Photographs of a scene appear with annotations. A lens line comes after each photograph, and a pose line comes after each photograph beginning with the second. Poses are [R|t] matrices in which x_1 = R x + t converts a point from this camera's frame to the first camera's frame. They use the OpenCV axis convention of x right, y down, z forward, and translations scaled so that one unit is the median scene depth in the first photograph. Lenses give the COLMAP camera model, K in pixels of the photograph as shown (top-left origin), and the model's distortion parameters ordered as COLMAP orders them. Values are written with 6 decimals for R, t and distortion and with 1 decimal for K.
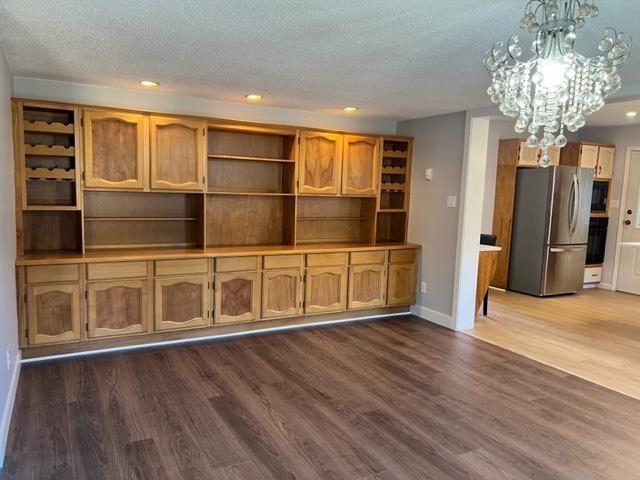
lens RADIAL K [[487.1, 0, 316.9], [0, 487.1, 250.7], [0, 0, 1]] dist [0.028632, -0.010887]
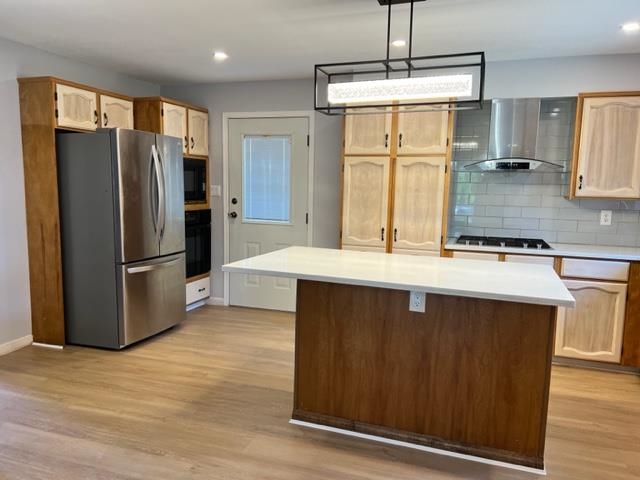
lens RADIAL K [[487.1, 0, 321.2], [0, 487.1, 241.4], [0, 0, 1]] dist [0.028632, -0.010887]
pose [[0.741846, -0.096213, 0.663632, 0.240202], [0.088089, 0.995059, 0.045792, -0.040510], [-0.664760, 0.024488, 0.746656, 0.366643]]
